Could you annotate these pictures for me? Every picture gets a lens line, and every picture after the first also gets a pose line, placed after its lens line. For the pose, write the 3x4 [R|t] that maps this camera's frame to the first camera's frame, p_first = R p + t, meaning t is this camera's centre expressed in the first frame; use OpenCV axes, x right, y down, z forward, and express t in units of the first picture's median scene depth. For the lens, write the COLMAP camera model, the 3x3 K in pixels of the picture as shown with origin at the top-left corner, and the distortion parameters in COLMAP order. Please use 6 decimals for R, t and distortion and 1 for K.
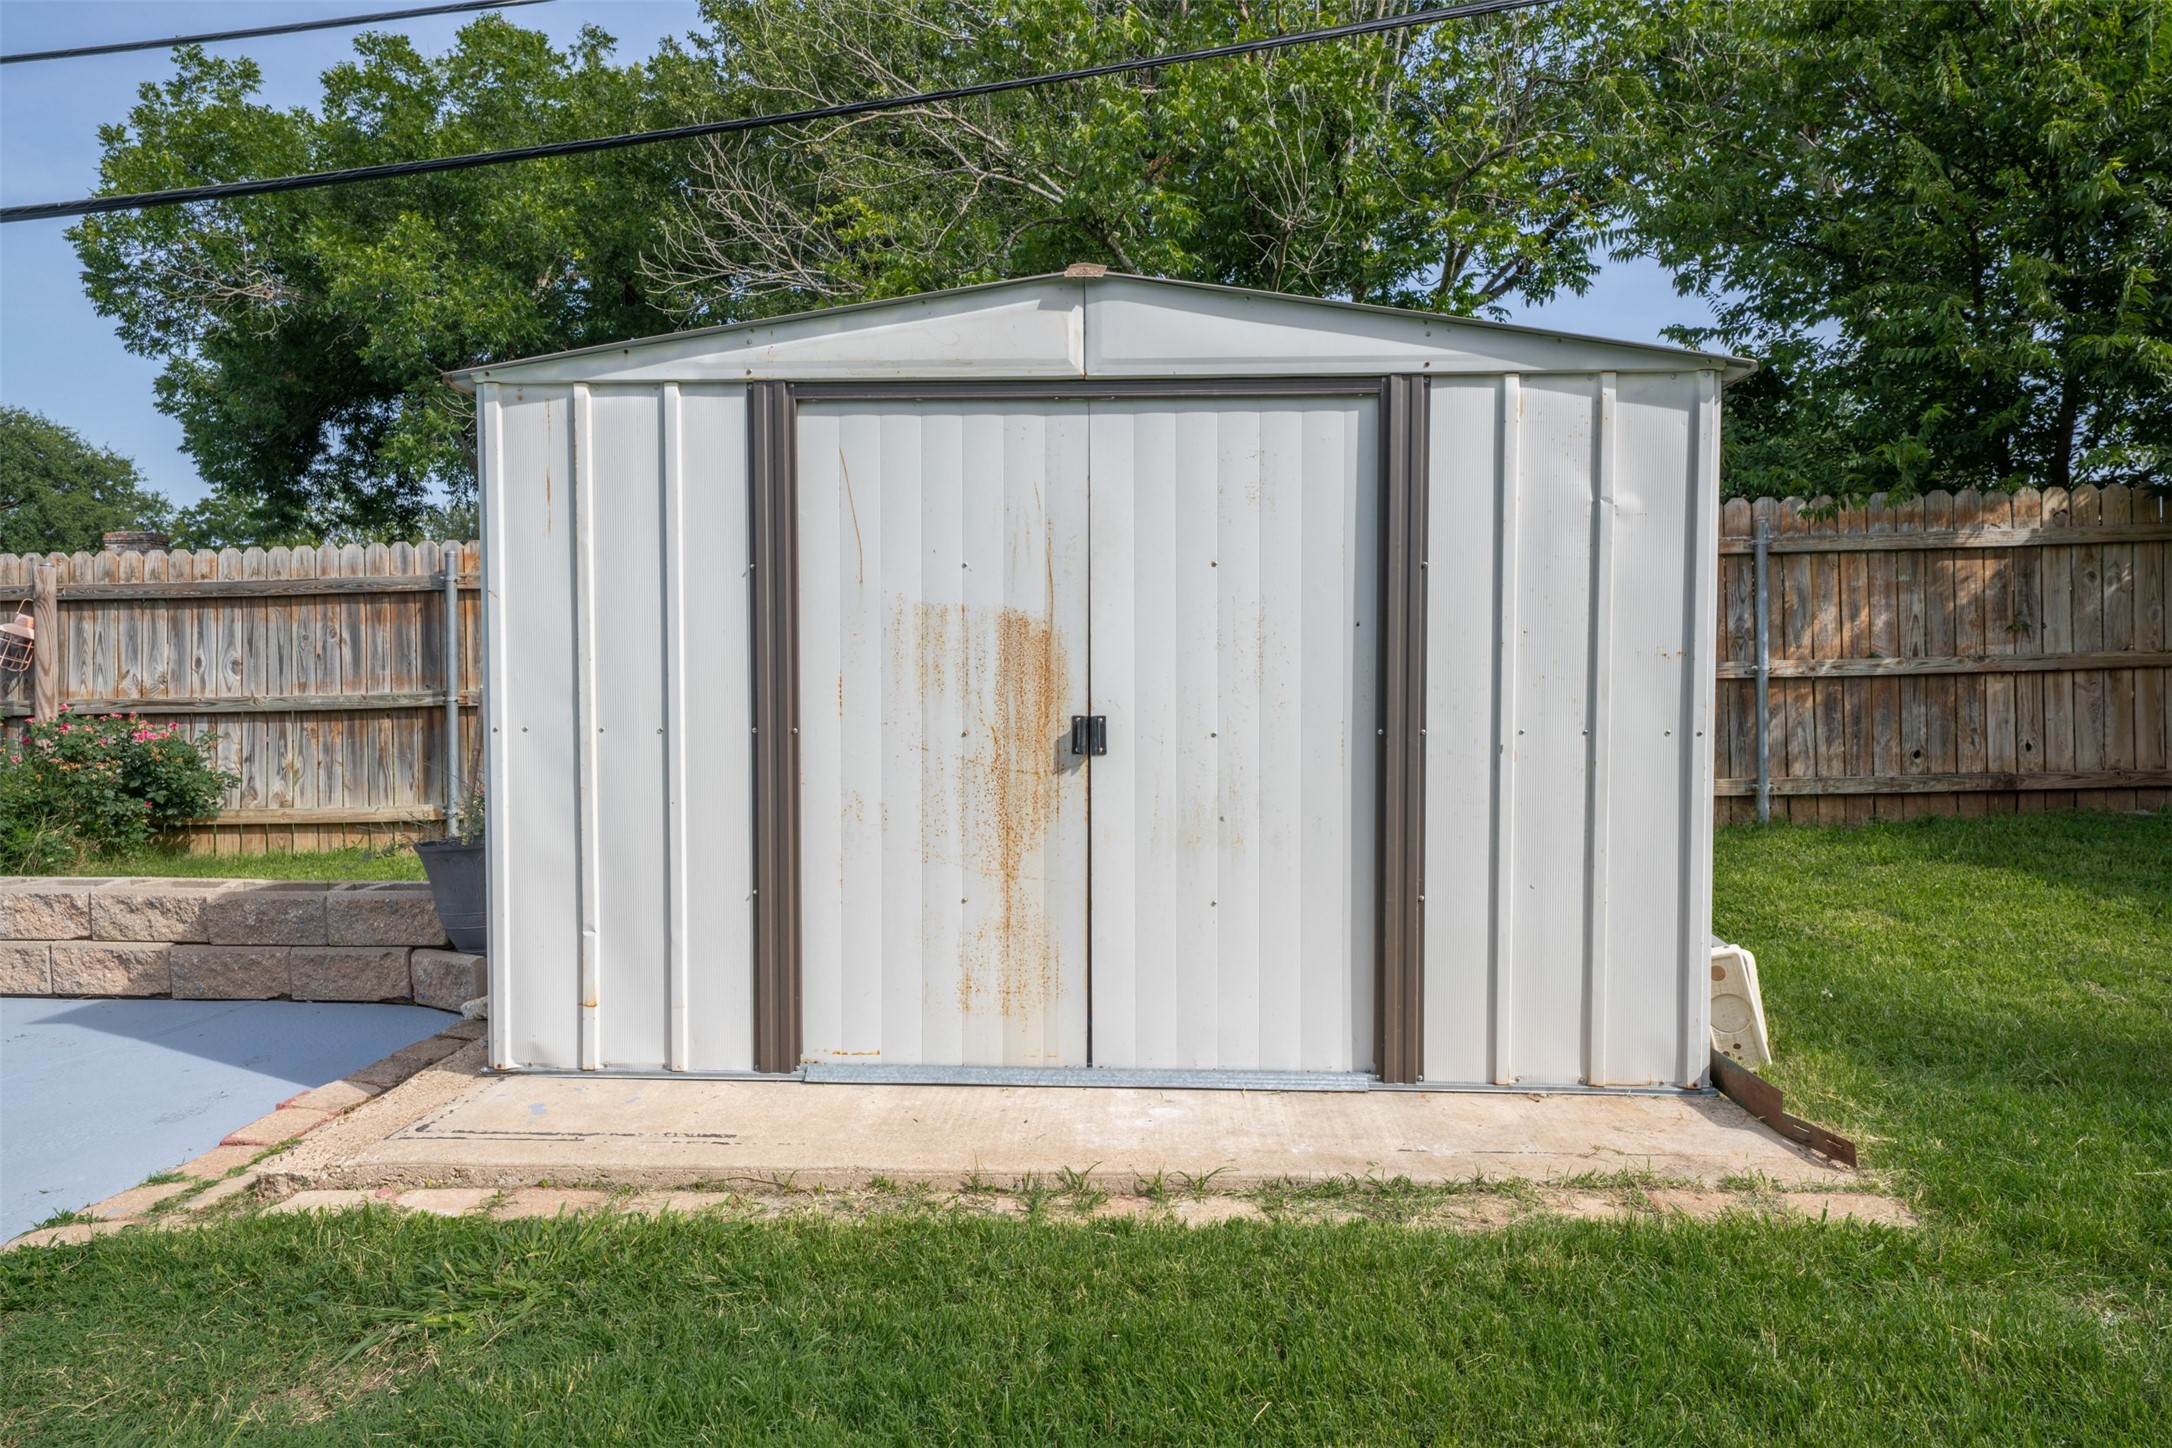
lens RADIAL K [[1386.3, 0, 1086.8], [0, 1386.3, 732.7], [0, 0, 1]] dist [0.028900, -0.001126]
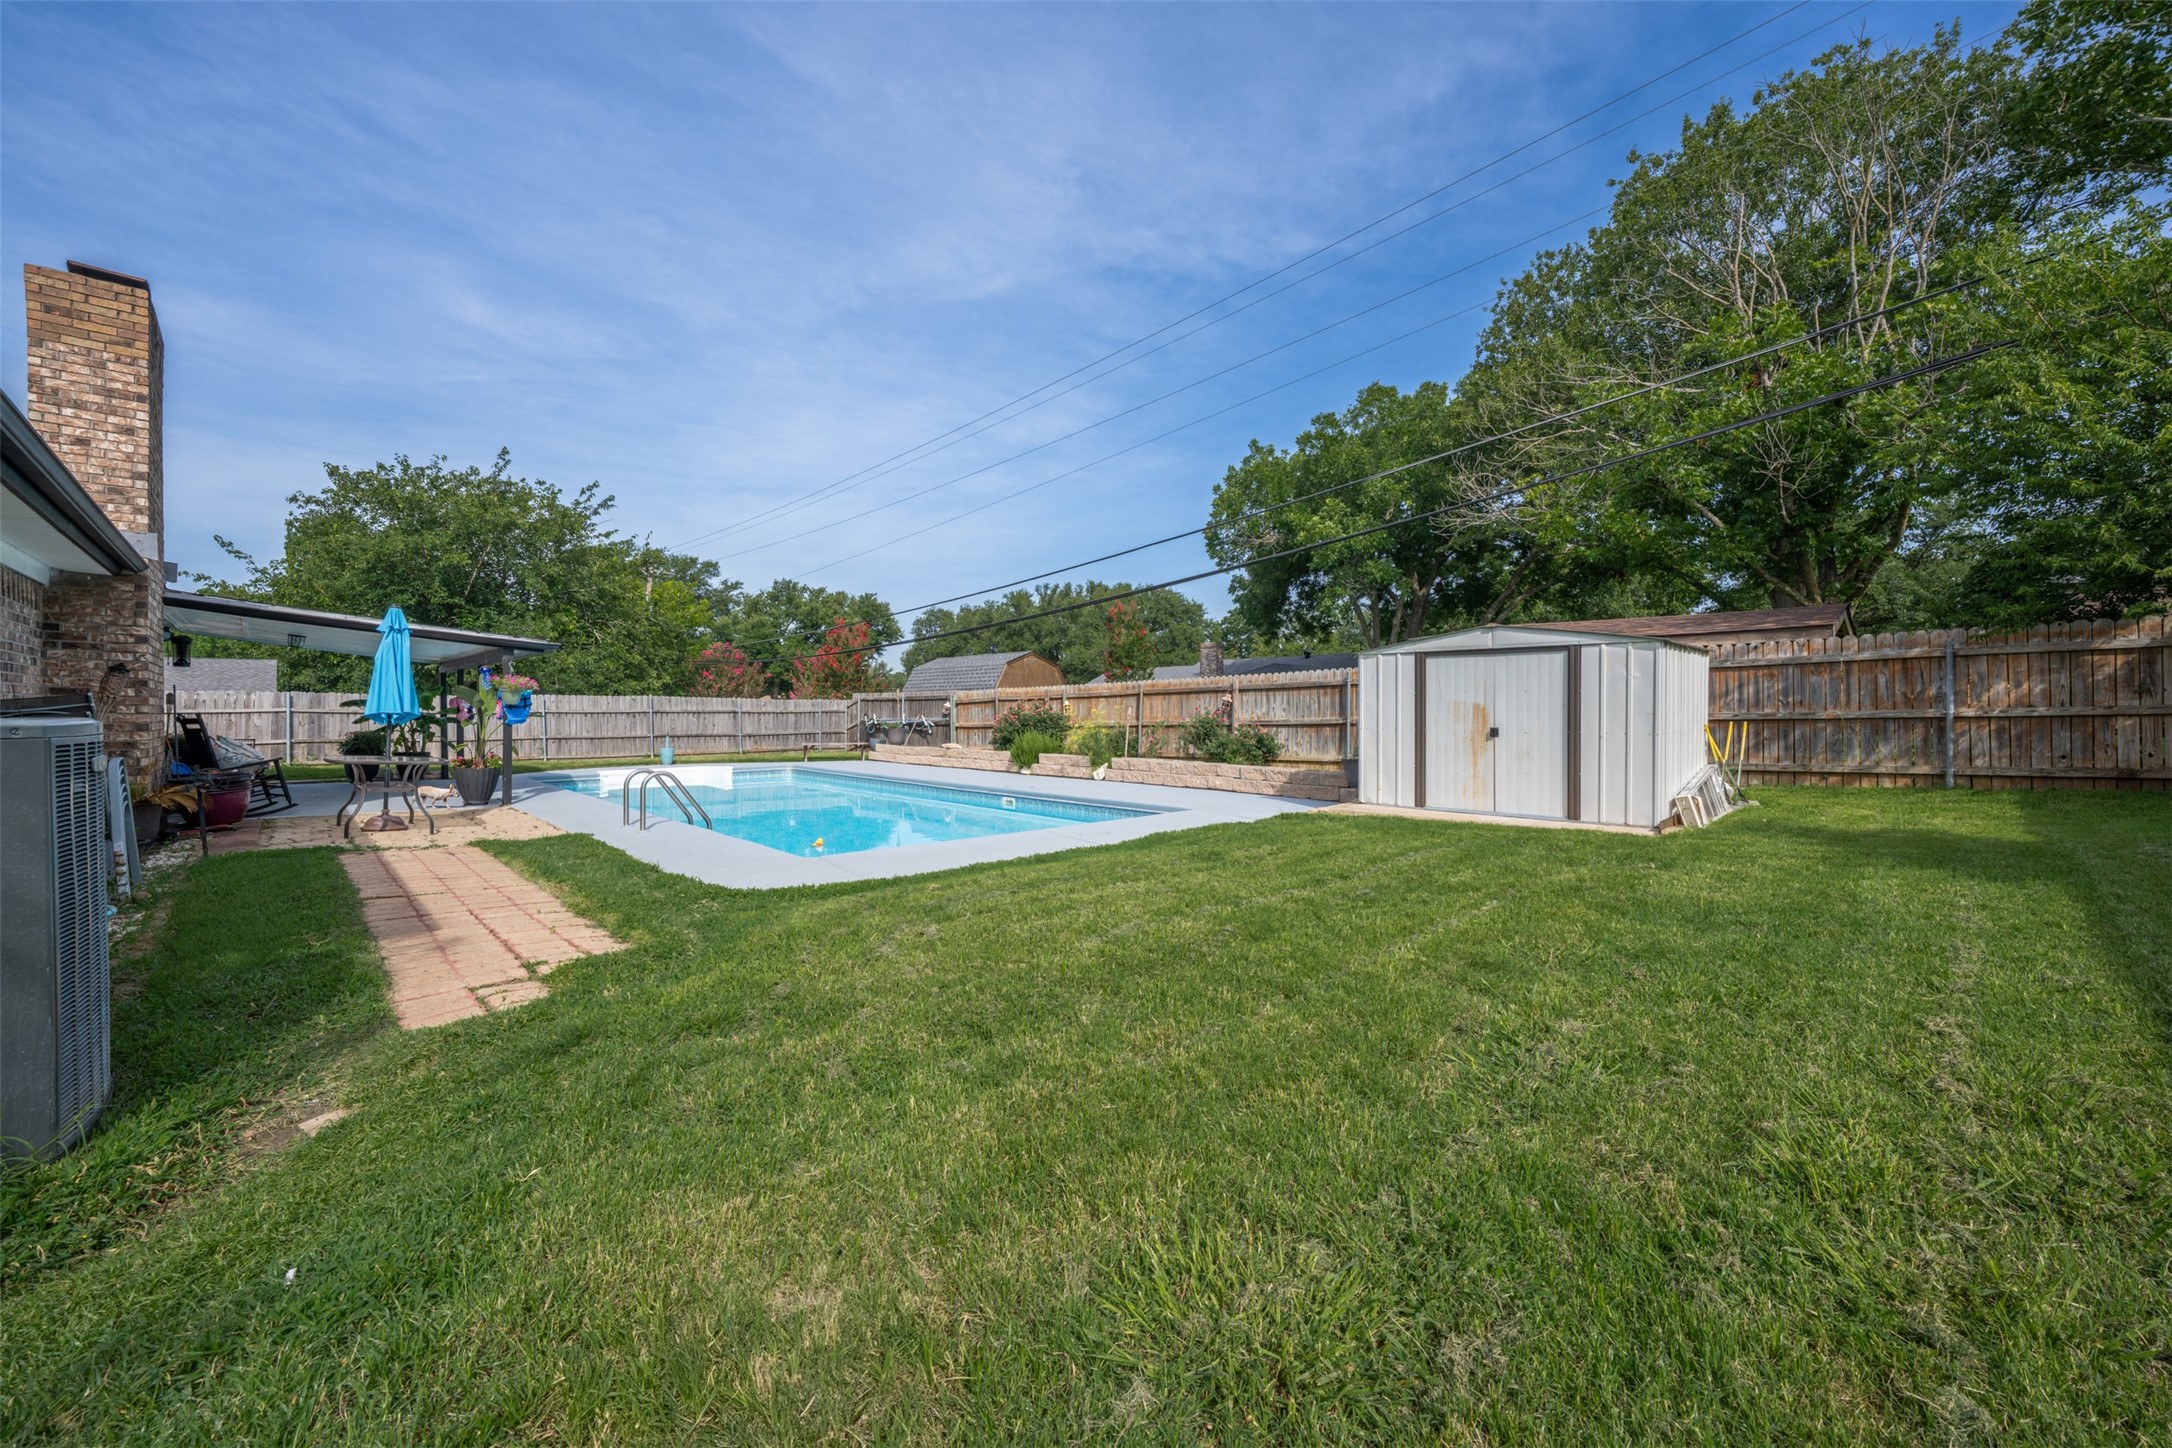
lens RADIAL K [[987.6, 0, 1086.0], [0, 987.6, 724.0], [0, 0, 1]] dist [-0.009881, 0.000997]
pose [[0.778848, 0.011740, -0.627103, 0.394055], [-0.024024, 0.999649, -0.011123, 0.017286], [0.626753, 0.023729, 0.778857, -0.907792]]
